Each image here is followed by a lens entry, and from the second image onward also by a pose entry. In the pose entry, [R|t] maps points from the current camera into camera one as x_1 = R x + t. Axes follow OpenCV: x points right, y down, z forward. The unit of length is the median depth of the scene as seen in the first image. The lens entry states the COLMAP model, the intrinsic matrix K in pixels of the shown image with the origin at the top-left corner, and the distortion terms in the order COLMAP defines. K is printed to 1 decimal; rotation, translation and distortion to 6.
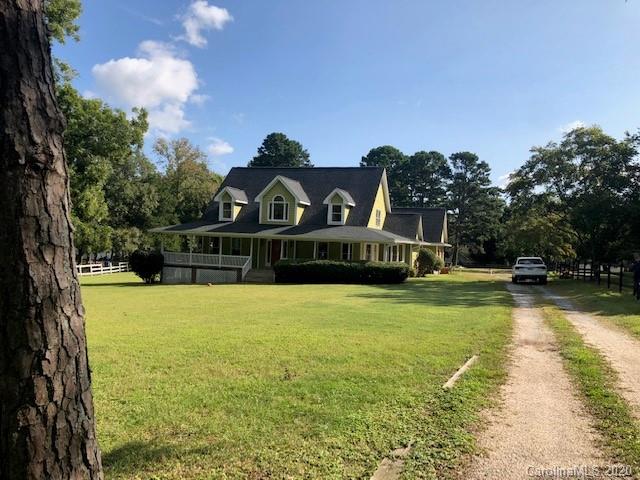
lens RADIAL K [[518.5, 0, 320.0], [0, 518.5, 240.0], [0, 0, 1]] dist [0.263022, 0.000232]
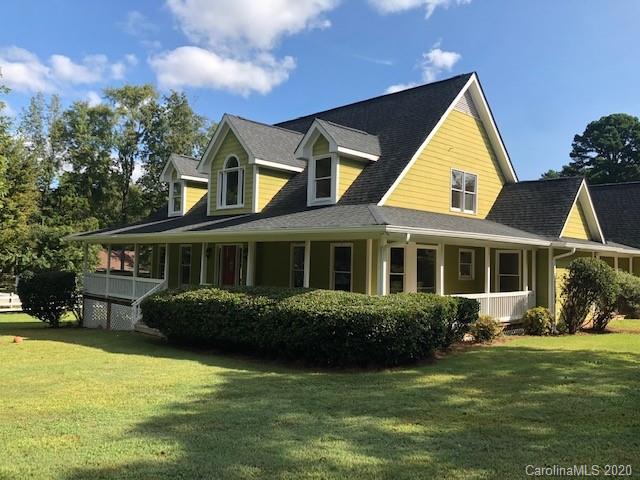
lens RADIAL K [[525.1, 0, 319.7], [0, 525.1, 219.2], [0, 0, 1]] dist [0.071864, -0.000518]
pose [[0.895913, -0.055663, -0.440728, 0.195262], [0.016682, 0.995634, -0.091836, 0.019883], [0.443915, 0.074925, 0.892931, 0.545343]]
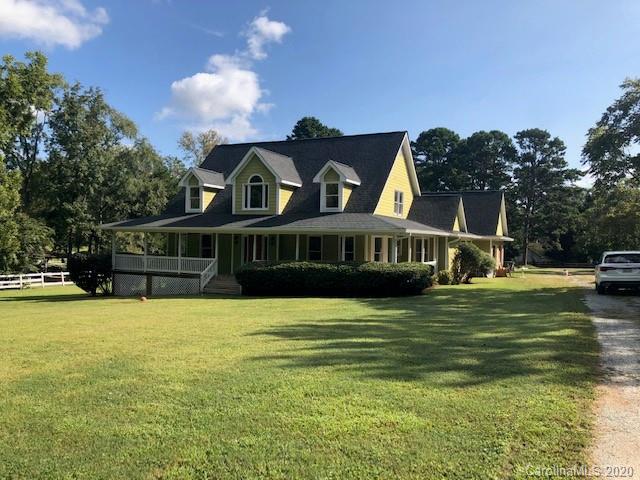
lens RADIAL K [[521.1, 0, 320.0], [0, 521.1, 240.0], [0, 0, 1]] dist [0.128576, 0.005866]
pose [[0.991203, -0.023584, -0.130233, 0.095108], [0.023249, 0.999721, -0.004094, 0.010468], [0.130294, 0.001030, 0.991475, 0.259493]]
